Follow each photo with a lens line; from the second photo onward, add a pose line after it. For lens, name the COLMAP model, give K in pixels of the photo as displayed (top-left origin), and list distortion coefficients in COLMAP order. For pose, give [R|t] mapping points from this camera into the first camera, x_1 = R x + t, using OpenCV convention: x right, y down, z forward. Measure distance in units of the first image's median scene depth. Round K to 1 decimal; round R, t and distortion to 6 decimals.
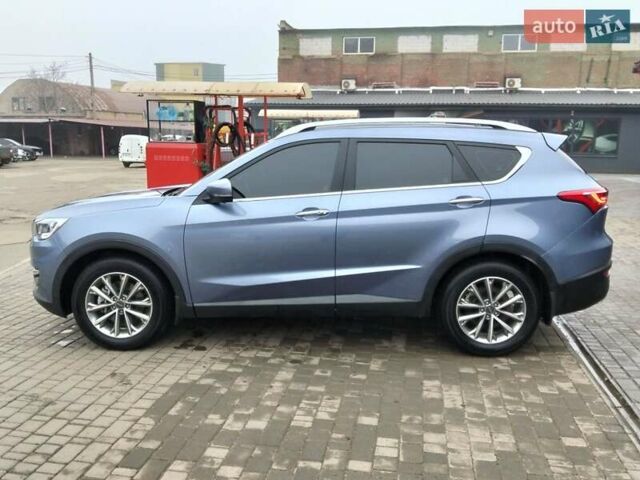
lens RADIAL K [[558.0, 0, 322.0], [0, 558.0, 249.0], [0, 0, 1]] dist [0.068883, -0.176407]
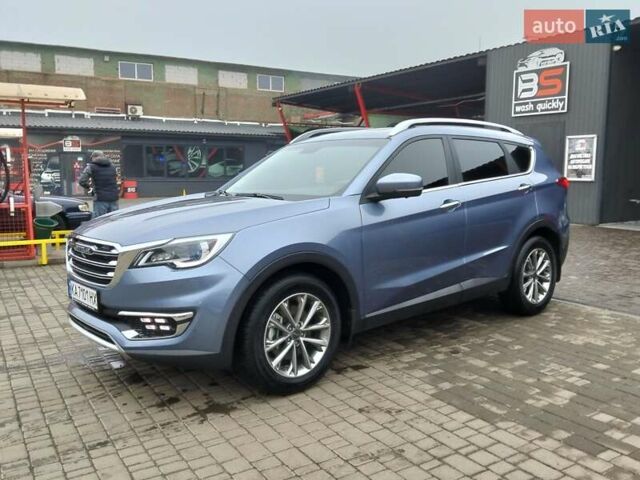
lens RADIAL K [[564.8, 0, 326.3], [0, 564.8, 240.2], [0, 0, 1]] dist [0.075150, -0.175226]
pose [[0.733755, -0.094532, 0.672805, -0.877307], [0.142056, 0.989731, -0.015864, -0.015101], [-0.664397, 0.107216, 0.739649, 0.369152]]
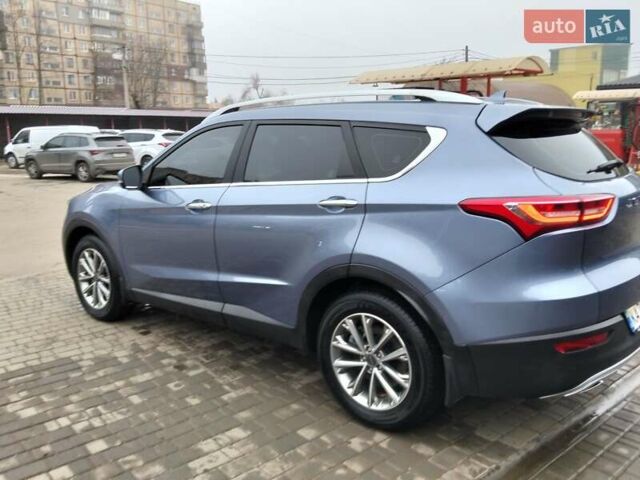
lens RADIAL K [[564.8, 0, 326.3], [0, 564.8, 240.2], [0, 0, 1]] dist [0.075150, -0.175226]
pose [[0.786969, 0.103200, -0.608300, 0.673341], [-0.104285, 0.993976, 0.033716, -0.059380], [0.608115, 0.036903, 0.792990, 0.399129]]
